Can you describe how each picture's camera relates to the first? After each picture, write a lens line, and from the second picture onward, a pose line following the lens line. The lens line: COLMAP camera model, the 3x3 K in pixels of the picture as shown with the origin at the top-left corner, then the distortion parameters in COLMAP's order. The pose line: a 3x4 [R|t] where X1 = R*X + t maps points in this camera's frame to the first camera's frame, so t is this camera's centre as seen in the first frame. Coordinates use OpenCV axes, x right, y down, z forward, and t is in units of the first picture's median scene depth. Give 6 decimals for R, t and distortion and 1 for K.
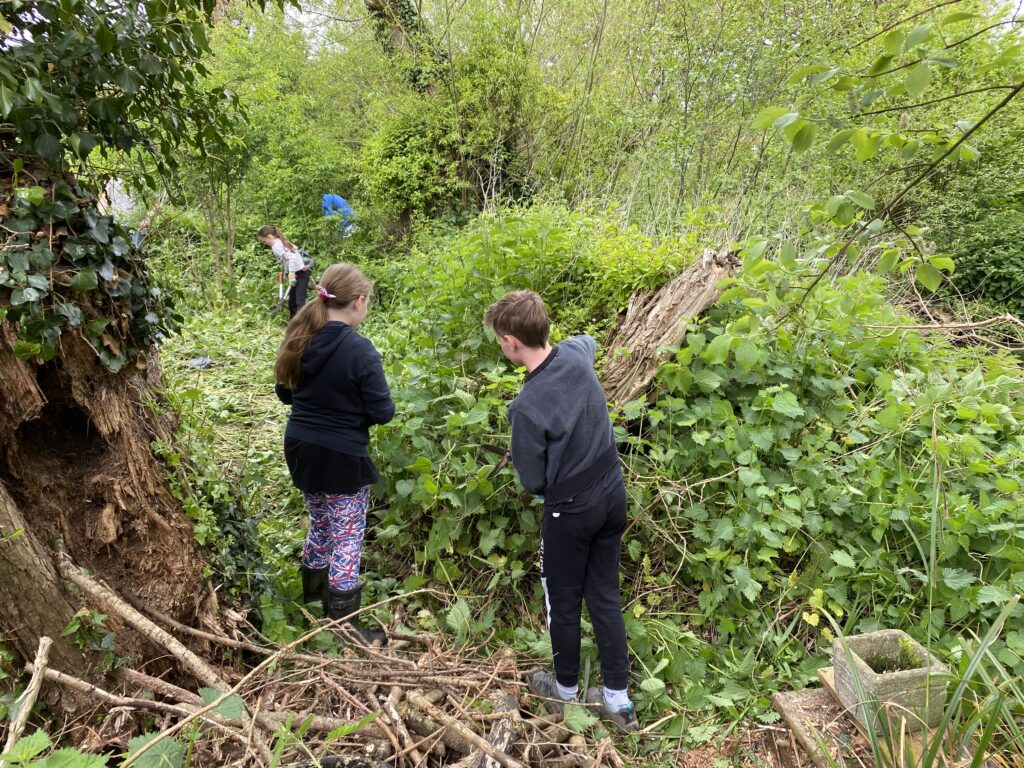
lens RADIAL K [[779.3, 0, 515.0], [0, 779.3, 386.5], [0, 0, 1]] dist [0.005459, -0.015168]
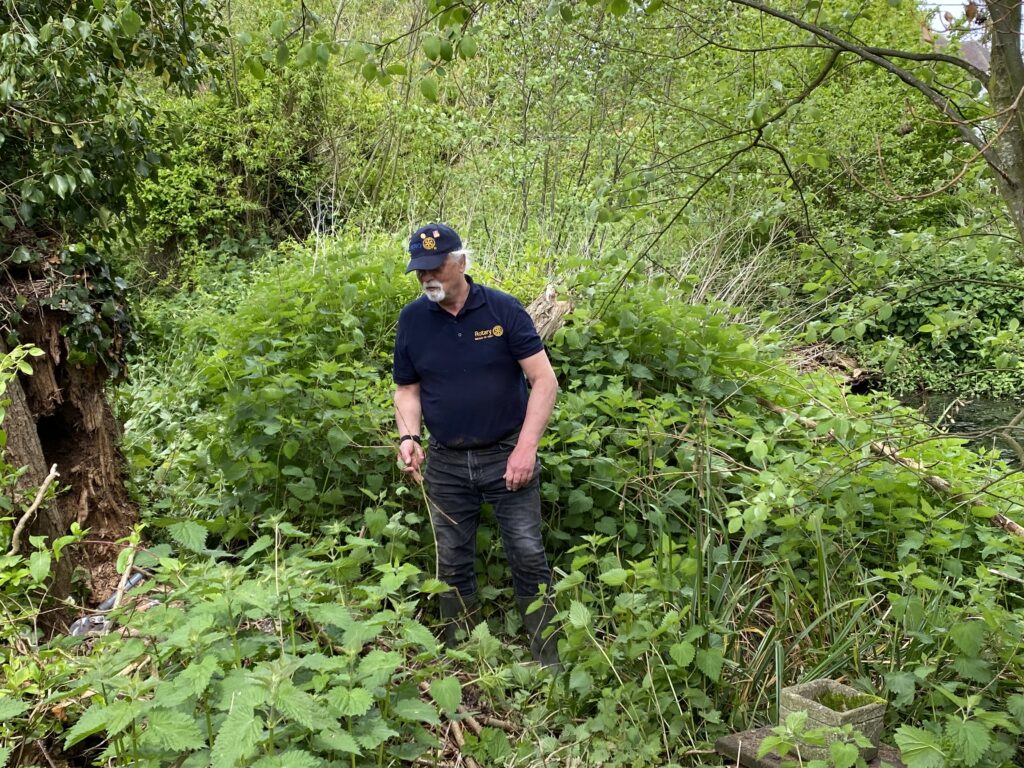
lens RADIAL K [[1214.5, 0, 509.0], [0, 1214.5, 384.5], [0, 0, 1]] dist [-0.034358, 0.000000]
pose [[0.982099, -0.028689, 0.186166, -0.042499], [0.046134, 0.994867, -0.090060, 0.038824], [-0.182627, 0.097036, 0.978382, -0.213141]]
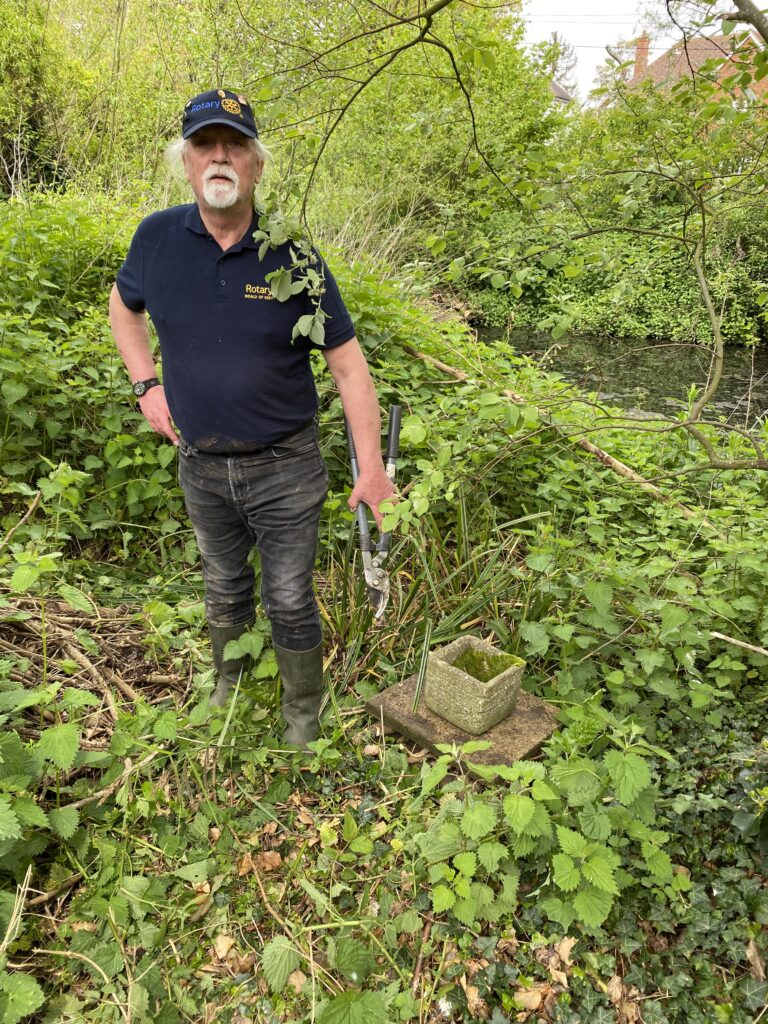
lens RADIAL K [[779.3, 0, 388.2], [0, 779.3, 510.6], [0, 0, 1]] dist [0.005459, -0.015168]
pose [[0.929165, -0.105504, 0.354290, 0.006531], [0.049088, 0.985134, 0.164624, 0.017833], [-0.366392, -0.135571, 0.920531, -0.085674]]
